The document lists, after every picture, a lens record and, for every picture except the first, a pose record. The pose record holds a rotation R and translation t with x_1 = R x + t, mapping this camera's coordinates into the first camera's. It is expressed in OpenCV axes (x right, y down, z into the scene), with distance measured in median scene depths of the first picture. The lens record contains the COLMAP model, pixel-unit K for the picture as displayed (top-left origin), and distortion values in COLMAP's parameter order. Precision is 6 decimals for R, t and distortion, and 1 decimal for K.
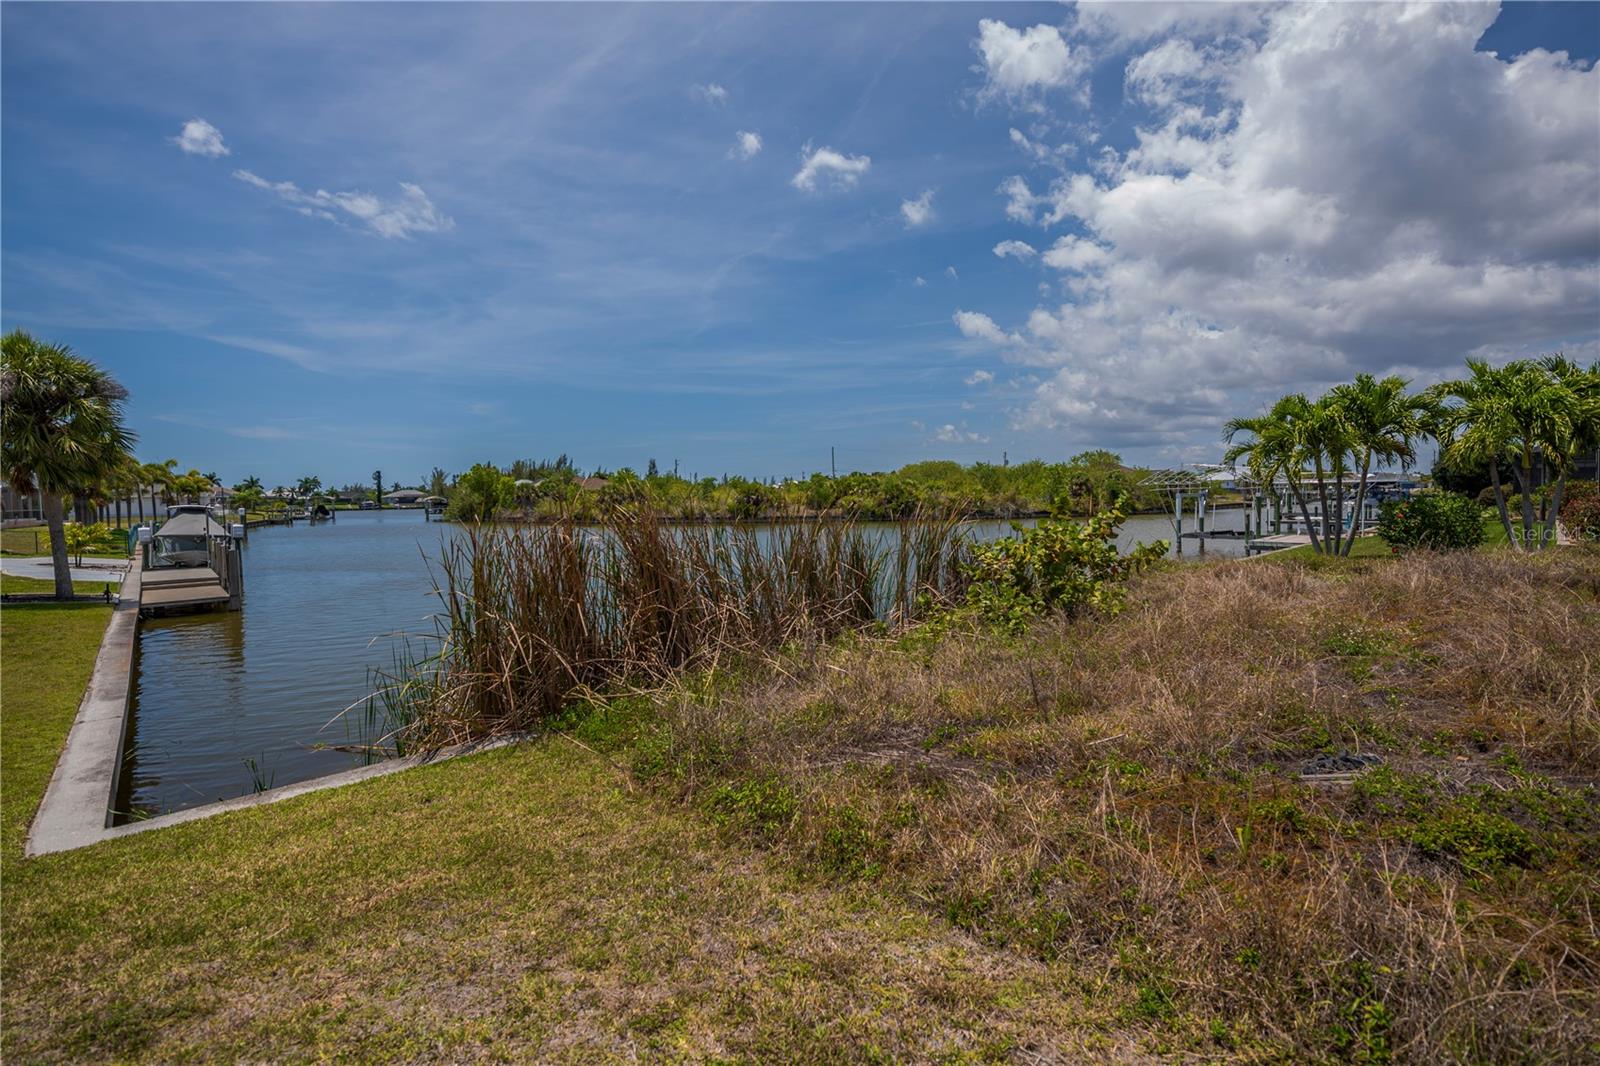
lens RADIAL K [[706.4, 0, 799.7], [0, 706.4, 538.7], [0, 0, 1]] dist [-0.010798, -0.001567]
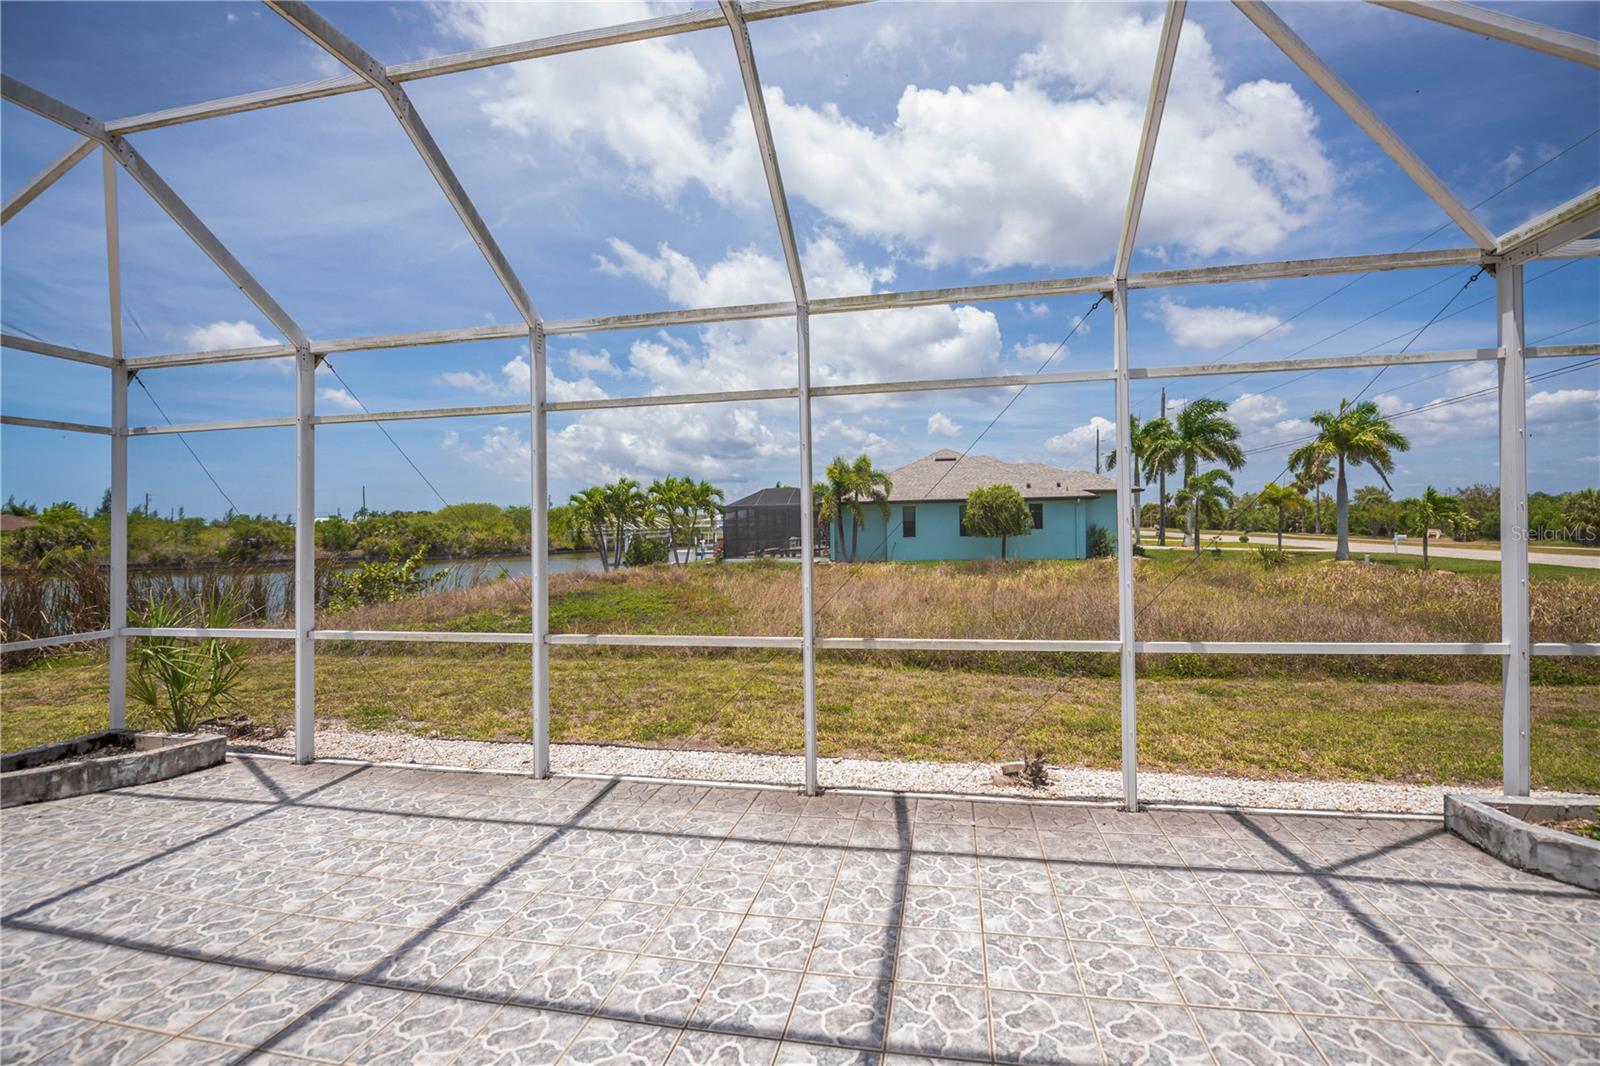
lens RADIAL K [[665.5, 0, 837.7], [0, 665.5, 531.7], [0, 0, 1]] dist [-0.016838, -0.001195]
pose [[0.798471, -0.008135, 0.601979, 0.033457], [0.044134, 0.998009, -0.045053, 0.004106], [-0.600414, 0.062542, 0.797240, -0.150455]]
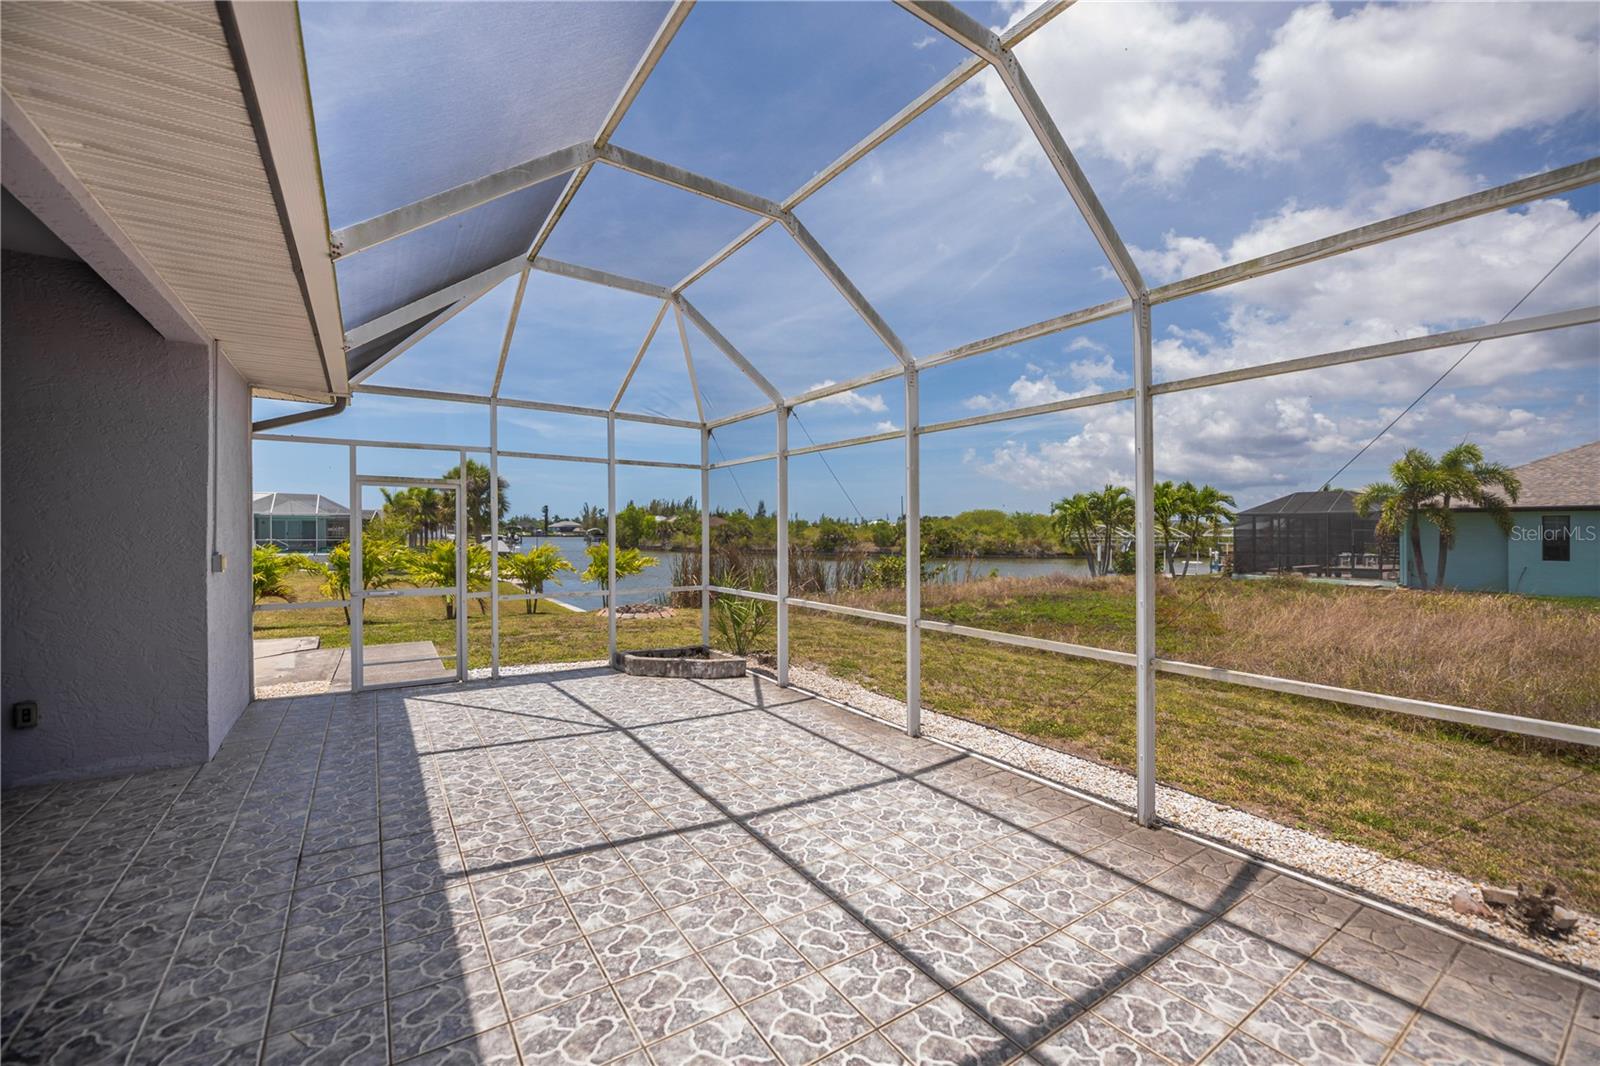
lens RADIAL K [[638.3, 0, 787.0], [0, 638.3, 534.0], [0, 0, 1]] dist [-0.015694, -0.002087]
pose [[0.985819, 0.023922, -0.166097, 0.042137], [-0.033451, 0.997936, -0.054812, 0.004491], [0.164443, 0.059591, 0.984585, -0.155562]]
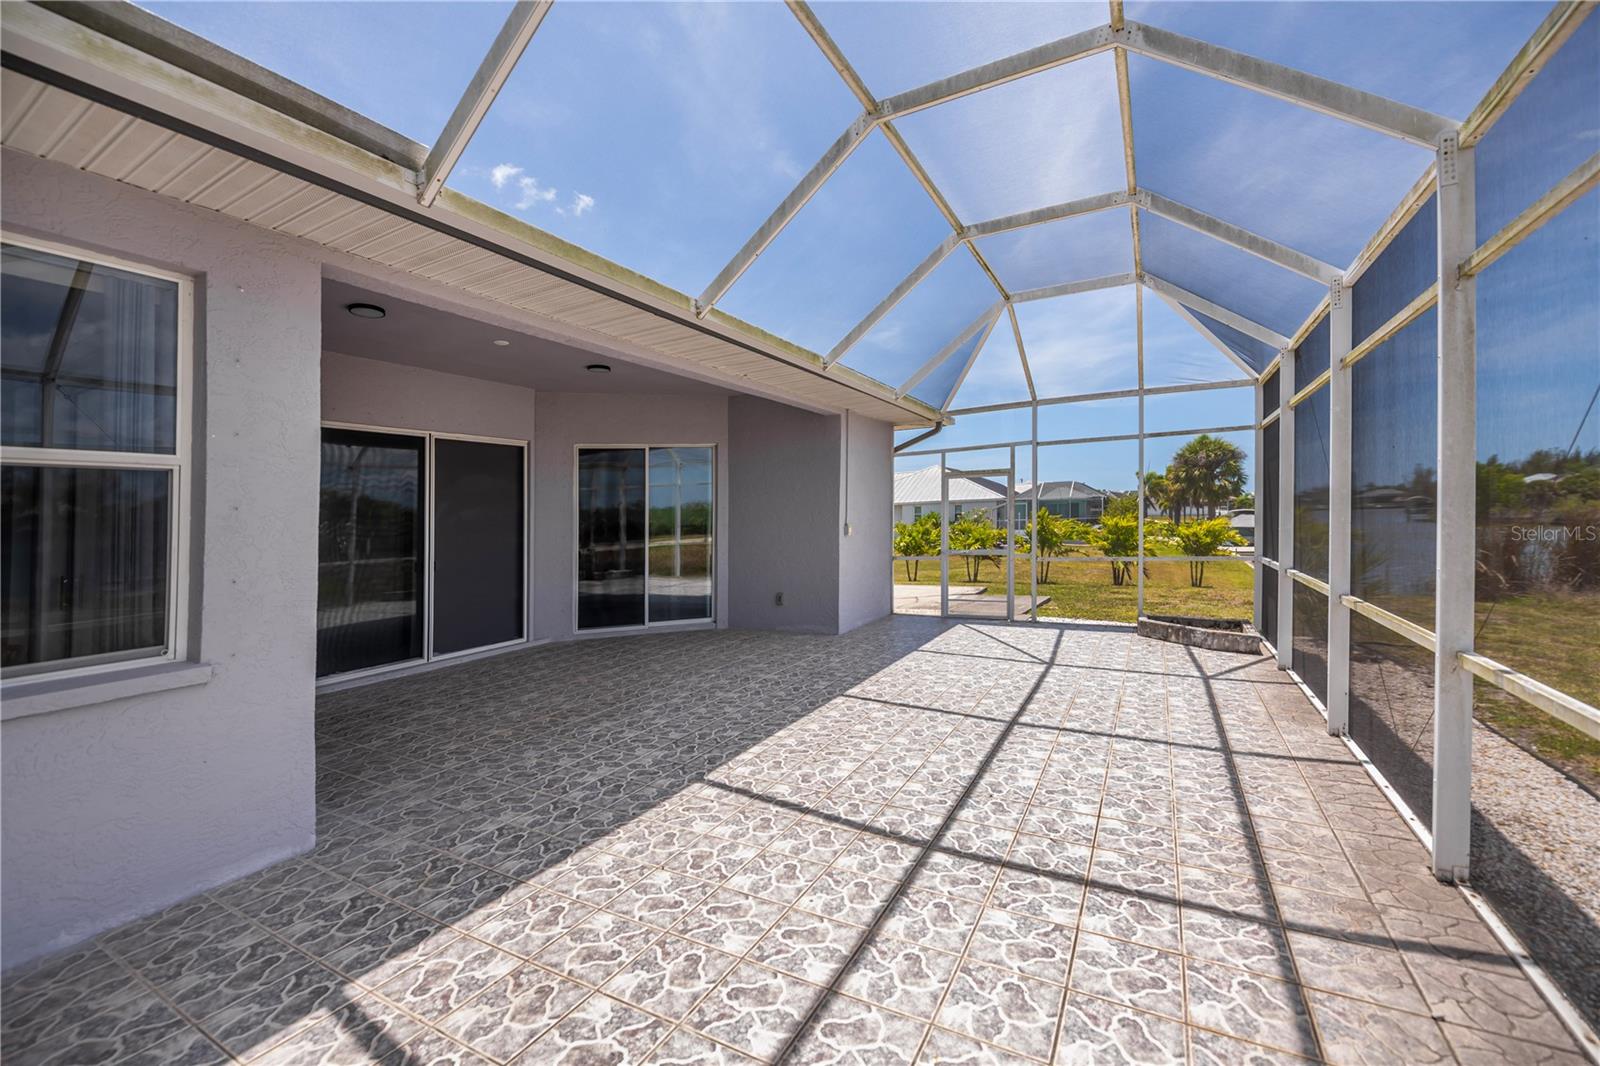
lens RADIAL K [[638.3, 0, 811.6], [0, 638.3, 535.7], [0, 0, 1]] dist [-0.015694, -0.002087]
pose [[0.322000, 0.029663, -0.946275, 0.071634], [-0.030522, 0.999315, 0.020939, 0.004702], [0.946247, 0.022140, 0.322685, -0.148731]]
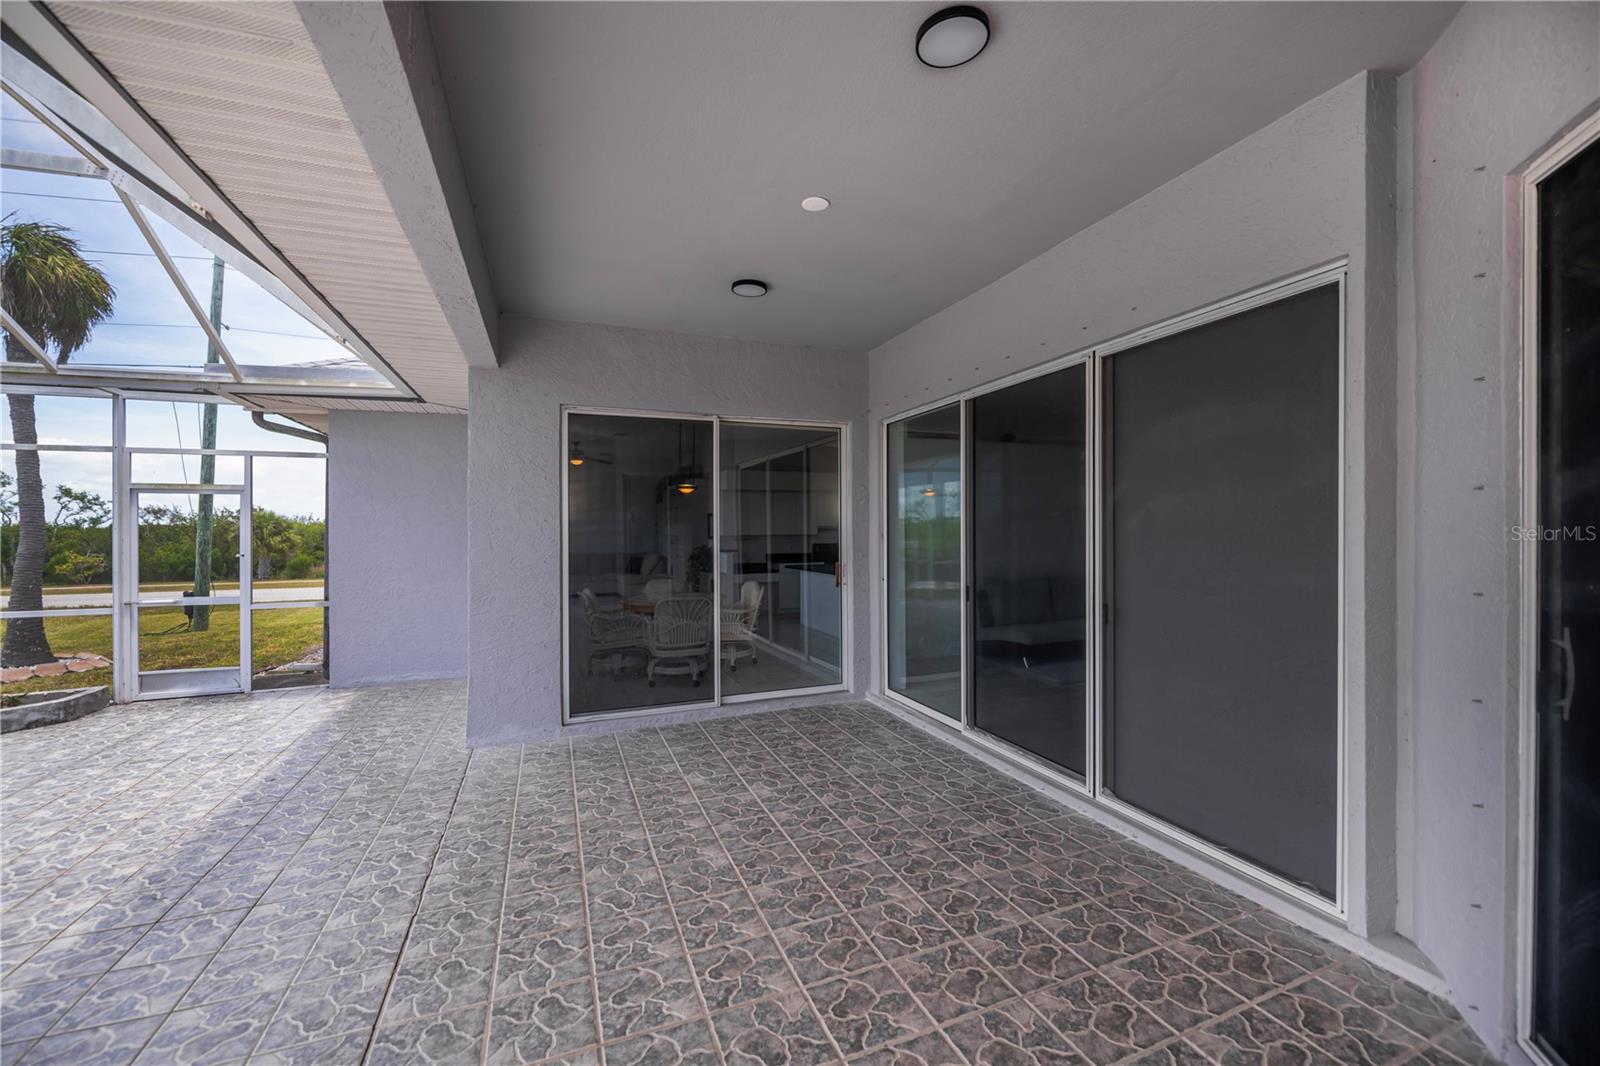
lens RADIAL K [[638.3, 0, 797.4], [0, 638.3, 539.9], [0, 0, 1]] dist [-0.015694, -0.002087]
pose [[-0.930855, 0.019307, 0.364878, -0.003909], [0.046128, 0.996823, 0.064934, 0.003617], [-0.362465, 0.077276, -0.928788, -0.127758]]
